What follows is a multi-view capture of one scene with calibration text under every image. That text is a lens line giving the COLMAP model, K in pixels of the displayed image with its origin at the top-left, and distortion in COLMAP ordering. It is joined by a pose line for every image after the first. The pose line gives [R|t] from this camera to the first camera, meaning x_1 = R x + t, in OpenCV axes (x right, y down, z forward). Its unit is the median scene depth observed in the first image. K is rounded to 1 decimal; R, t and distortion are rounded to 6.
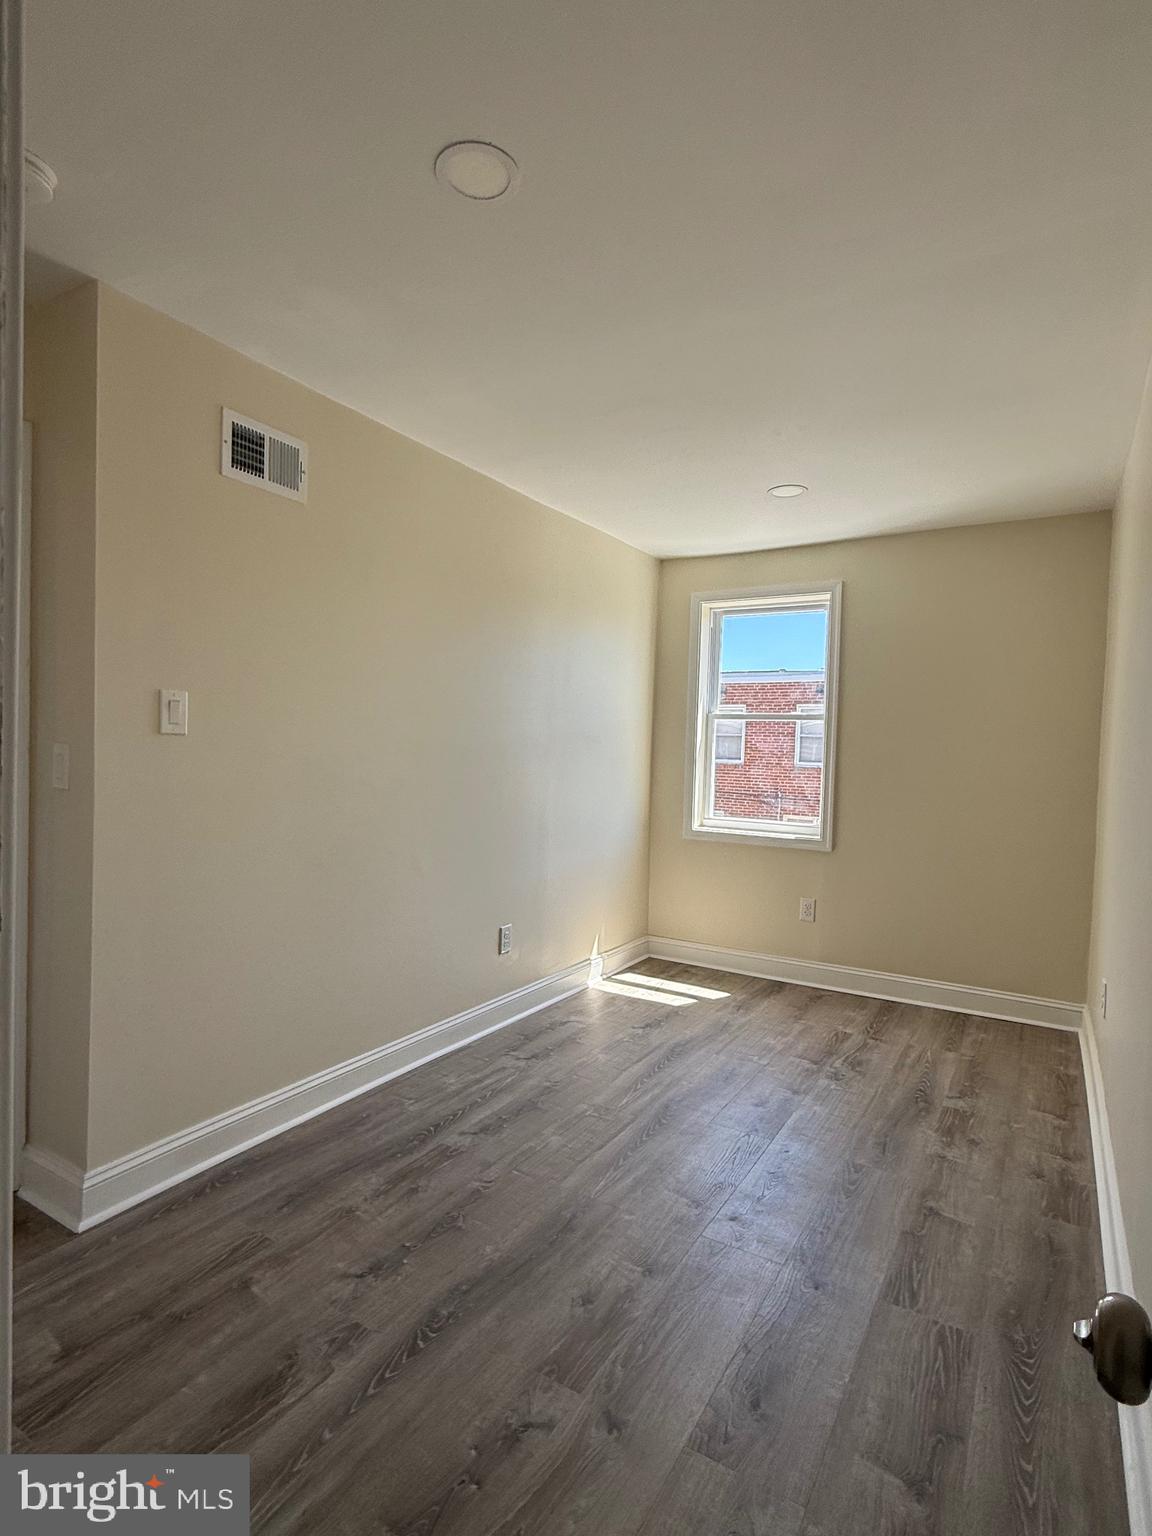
lens RADIAL K [[764.2, 0, 582.4], [0, 764.2, 772.1], [0, 0, 1]] dist [0.005727, -0.003622]
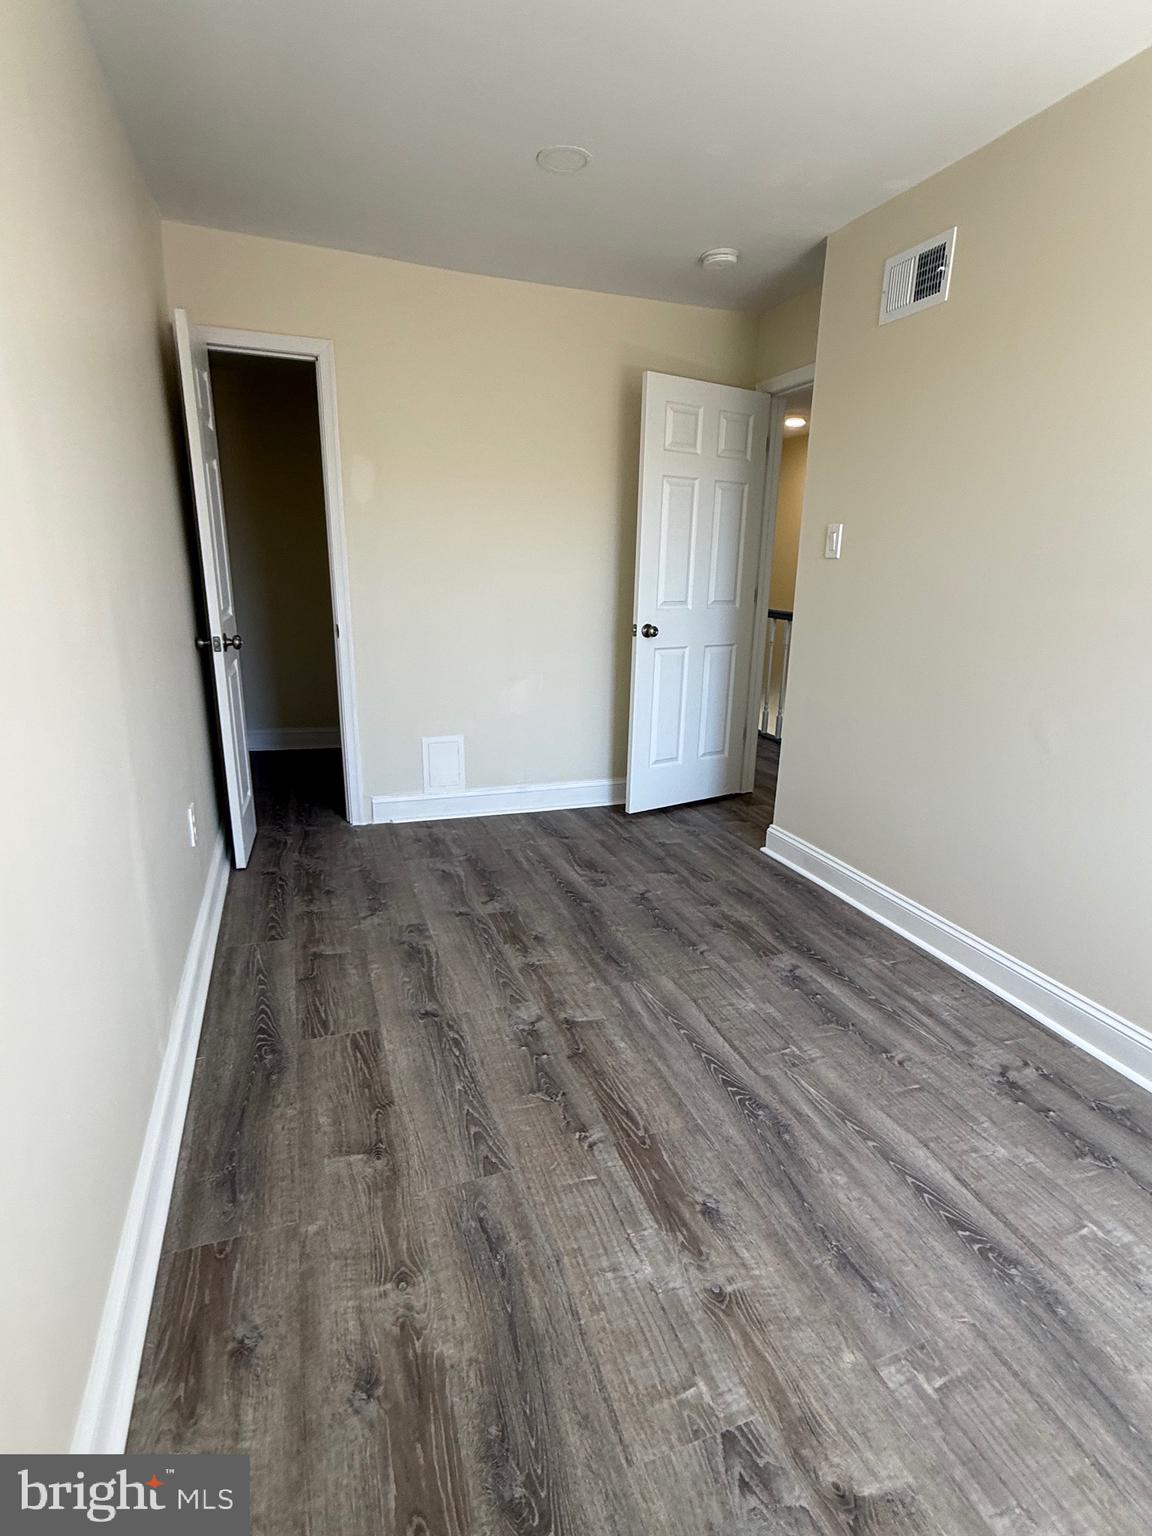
lens RADIAL K [[764.2, 0, 573.8], [0, 764.2, 765.2], [0, 0, 1]] dist [0.005727, -0.003622]
pose [[-0.620539, 0.166012, -0.766402, 0.863327], [-0.058674, 0.964765, 0.256487, -0.015415], [0.781978, 0.204128, -0.588934, 1.537157]]
